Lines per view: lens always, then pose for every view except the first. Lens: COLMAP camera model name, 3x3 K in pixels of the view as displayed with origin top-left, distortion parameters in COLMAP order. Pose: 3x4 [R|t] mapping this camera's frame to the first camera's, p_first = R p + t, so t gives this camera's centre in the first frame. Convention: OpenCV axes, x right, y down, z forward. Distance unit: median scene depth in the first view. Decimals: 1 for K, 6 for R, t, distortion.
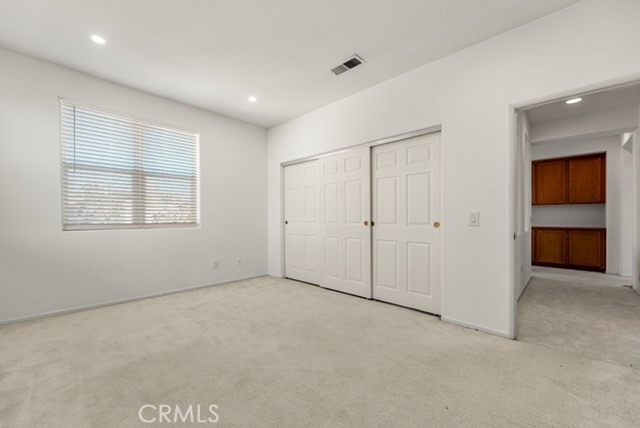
lens RADIAL K [[256.4, 0, 321.1], [0, 256.4, 220.2], [0, 0, 1]] dist [-0.001771, -0.000005]
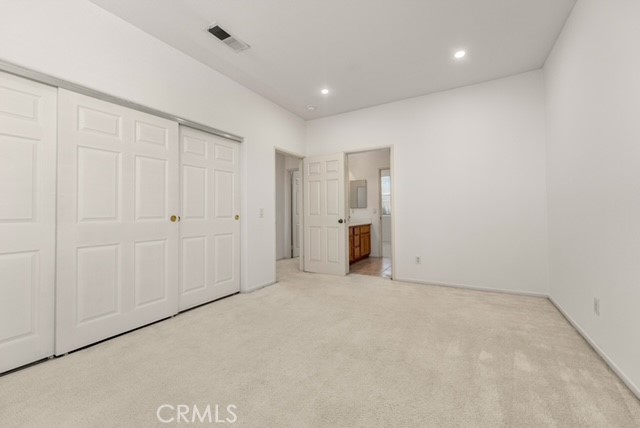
lens RADIAL K [[256.4, 0, 320.8], [0, 256.4, 208.5], [0, 0, 1]] dist [-0.001771, -0.000005]
pose [[-0.241455, 0.016099, 0.970279, -0.699119], [0.010941, 0.999844, -0.013867, -0.002331], [-0.970350, 0.007268, -0.241593, 0.774336]]
